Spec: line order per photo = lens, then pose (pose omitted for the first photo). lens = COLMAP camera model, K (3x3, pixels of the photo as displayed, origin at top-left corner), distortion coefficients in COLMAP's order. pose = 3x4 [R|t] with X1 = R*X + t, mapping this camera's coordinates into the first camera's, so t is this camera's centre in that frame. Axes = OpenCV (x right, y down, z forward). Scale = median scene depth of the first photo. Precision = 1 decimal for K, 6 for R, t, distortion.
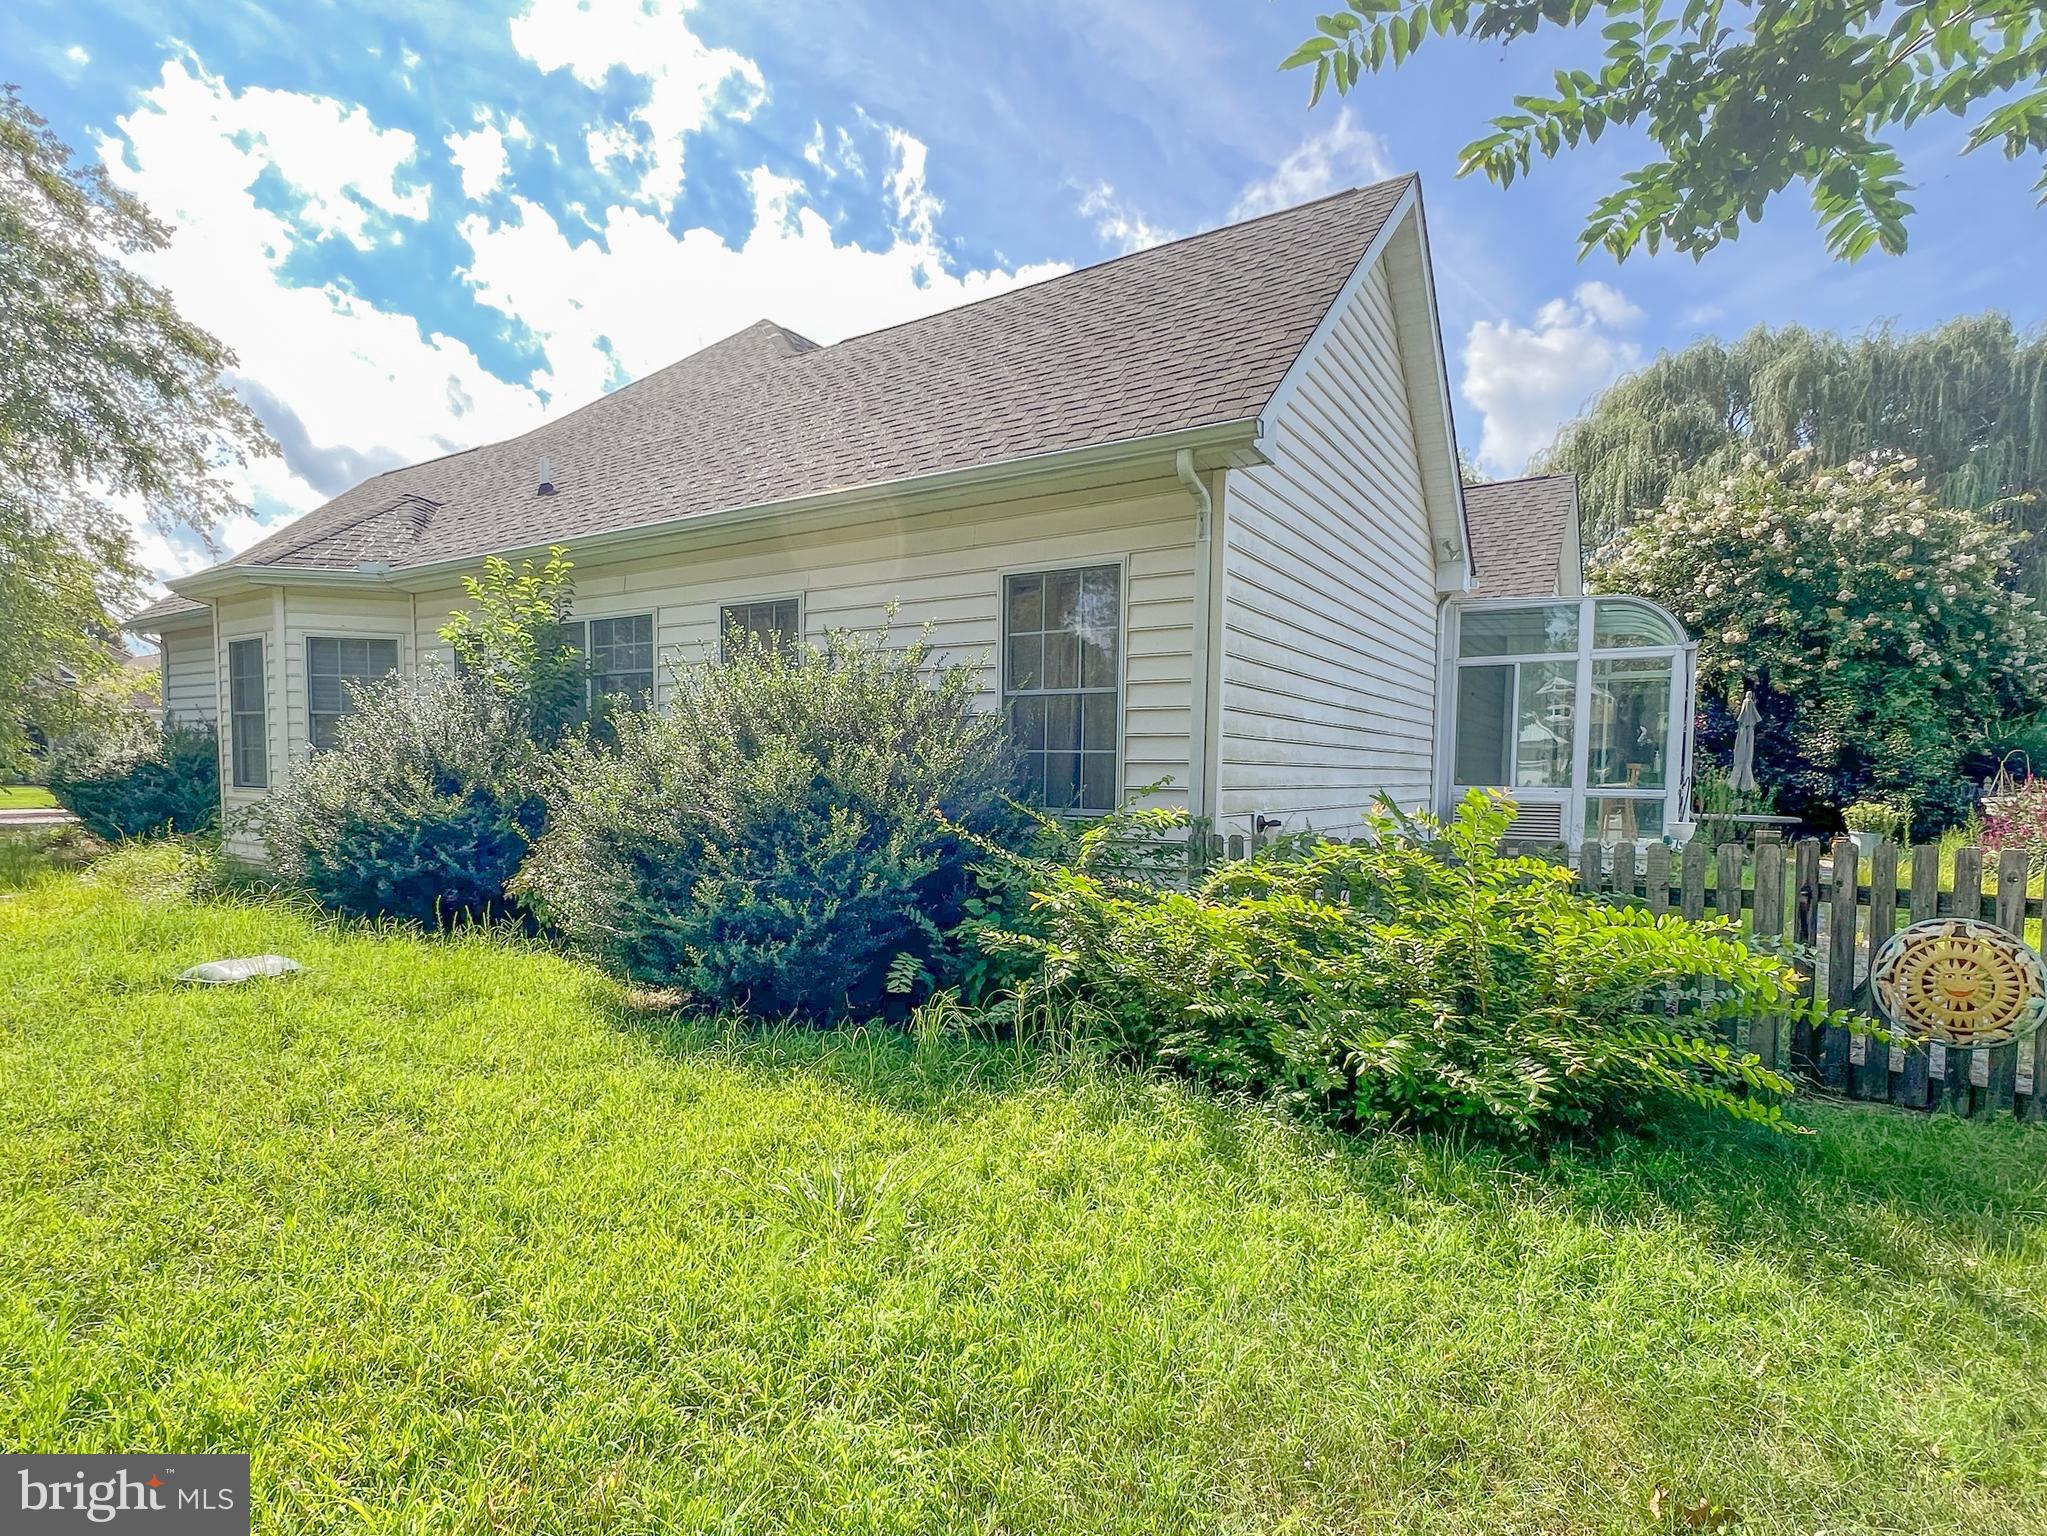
lens RADIAL K [[992.8, 0, 1013.5], [0, 992.8, 828.5], [0, 0, 1]] dist [-0.017772, 0.010347]
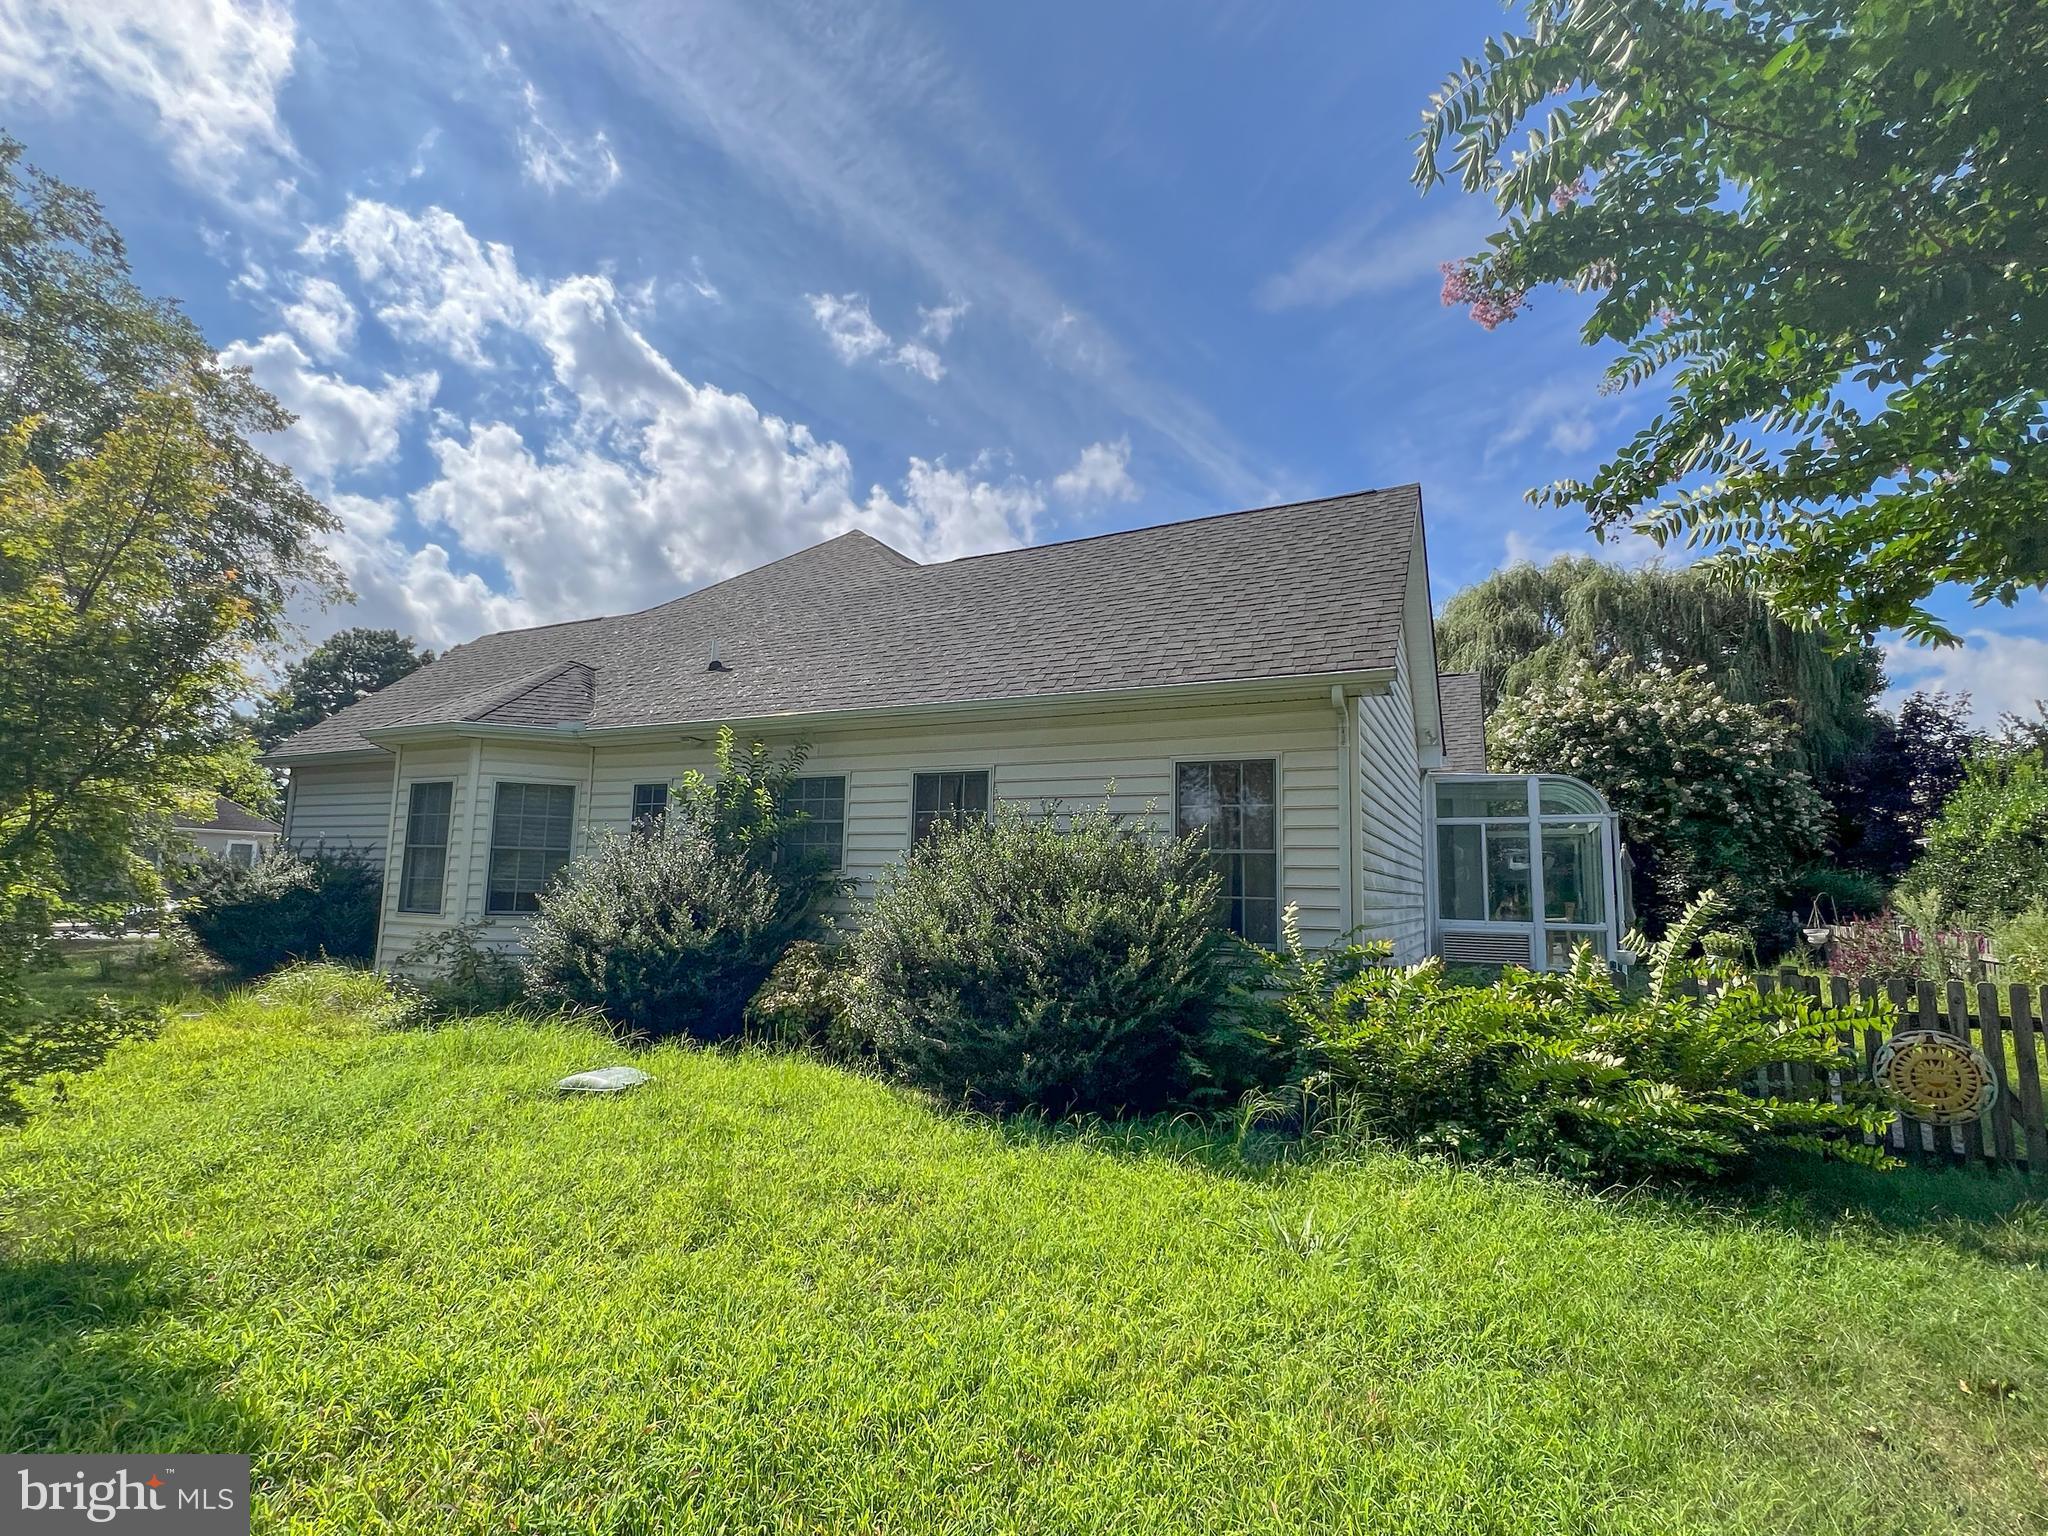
lens RADIAL K [[890.6, 0, 1028.7], [0, 890.6, 787.2], [0, 0, 1]] dist [0.003824, 0.000282]
pose [[0.994329, 0.023381, 0.103750, -0.118838], [-0.005073, 0.984852, -0.173325, -0.006104], [-0.106231, 0.171816, 0.979385, -0.048817]]
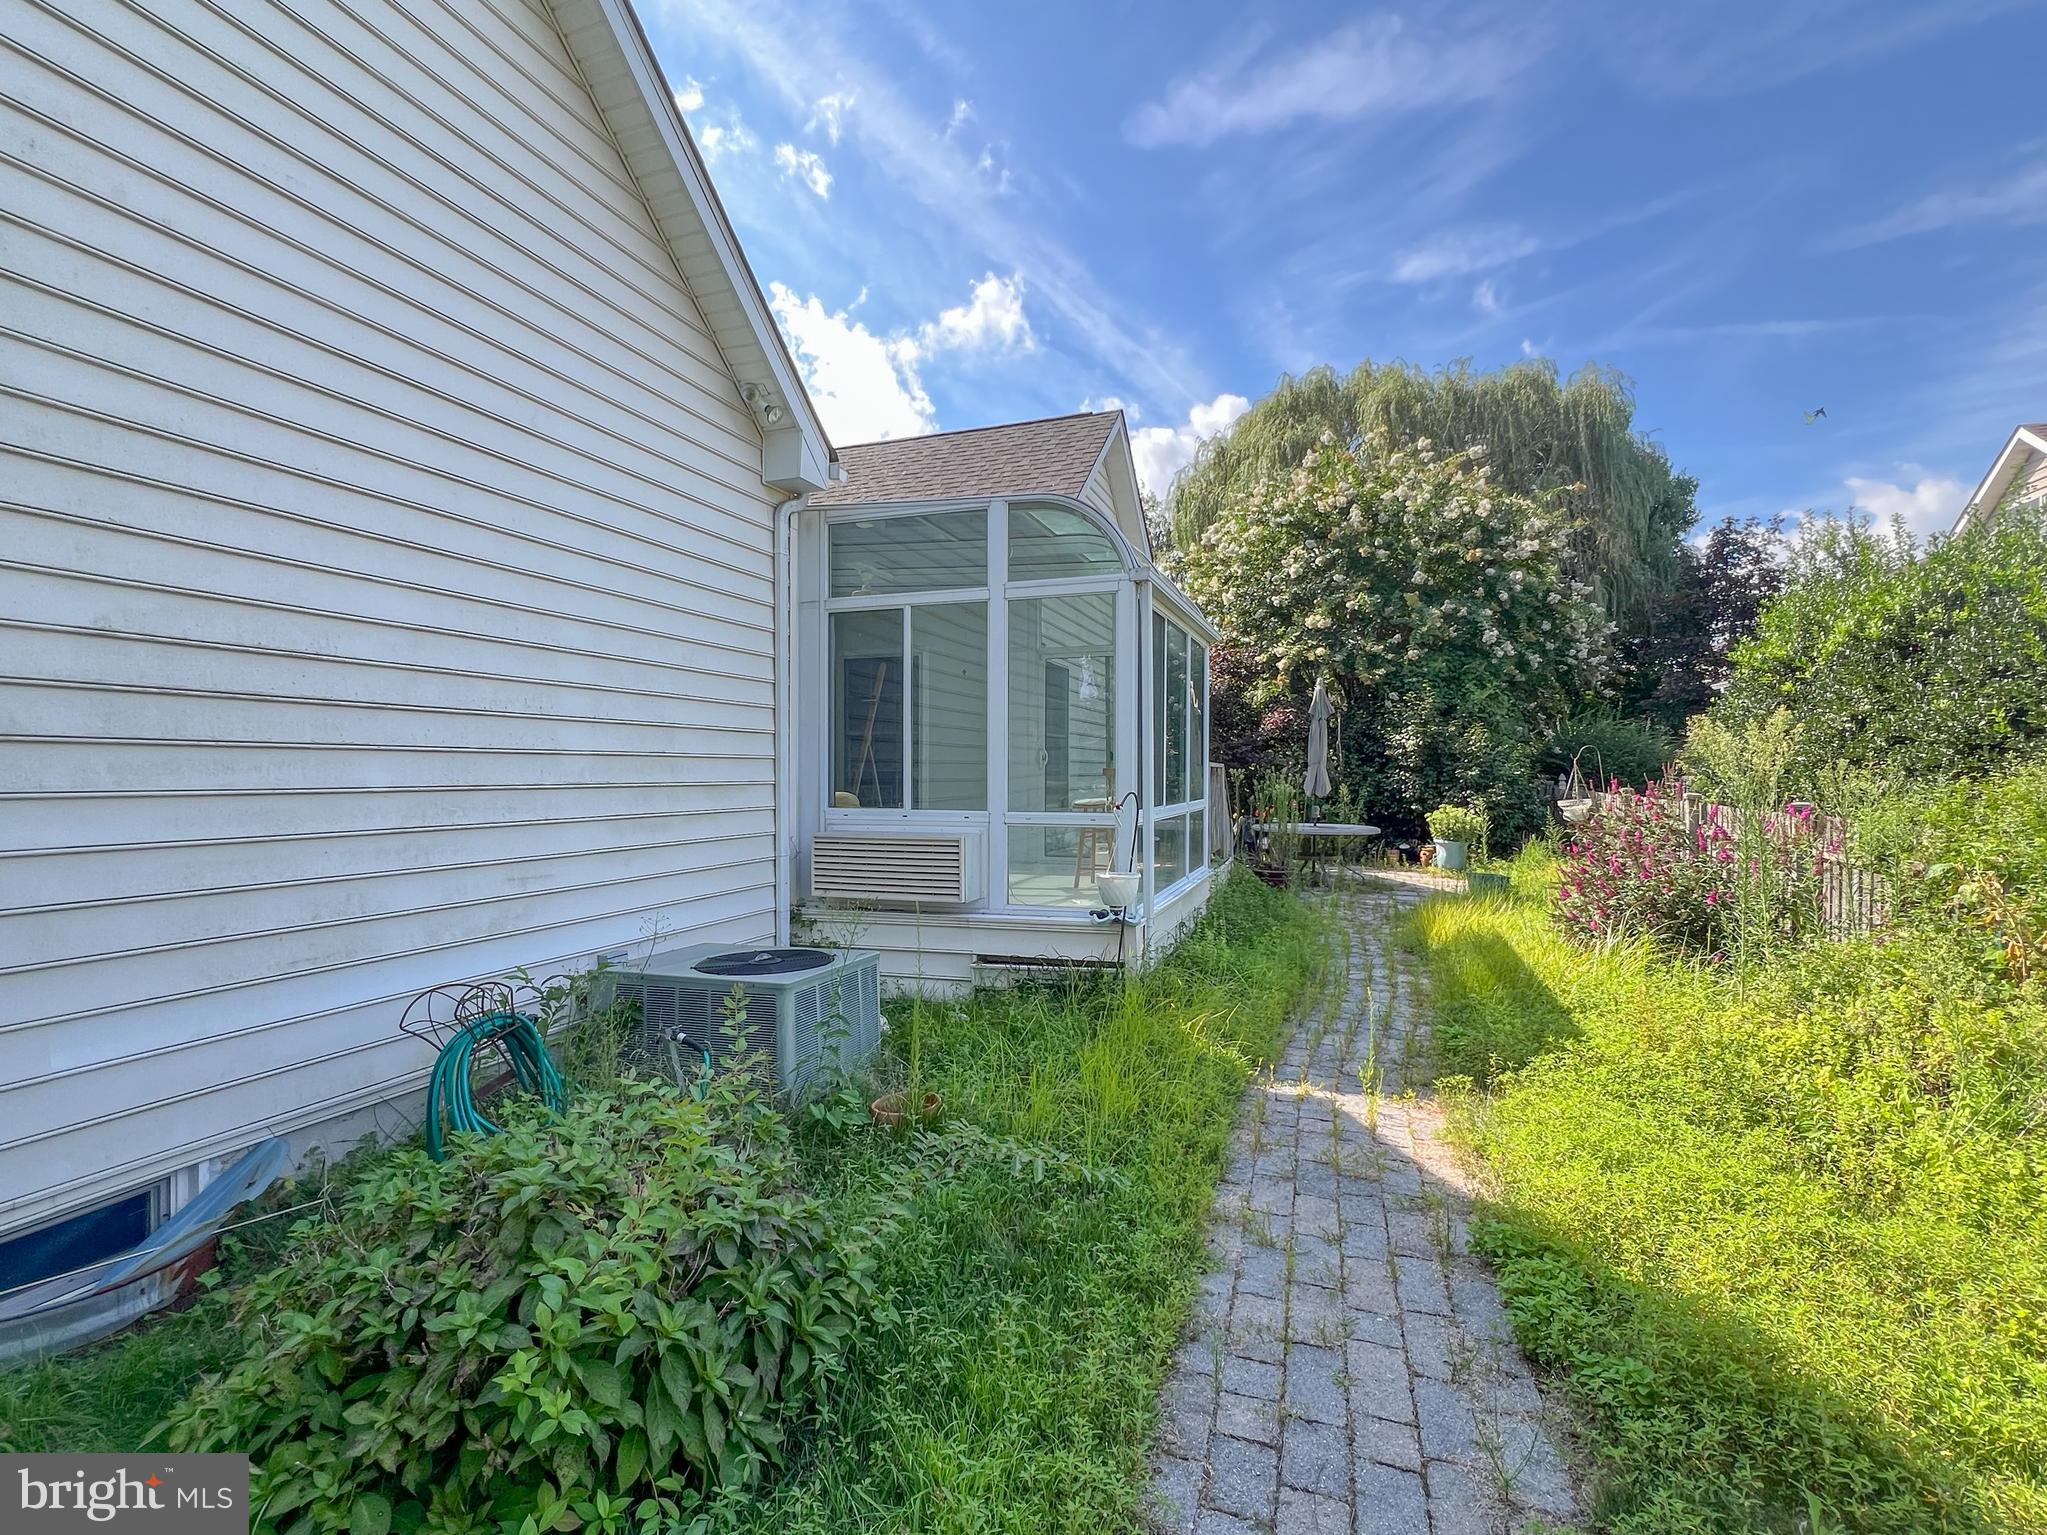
lens RADIAL K [[911.2, 0, 1023.5], [0, 911.2, 767.5], [0, 0, 1]] dist [0.003138, 0.019280]
pose [[0.969696, -0.009838, 0.244117, 0.280015], [0.024761, 0.998001, -0.058138, -0.021630], [-0.243057, 0.062421, 0.968002, 0.282886]]
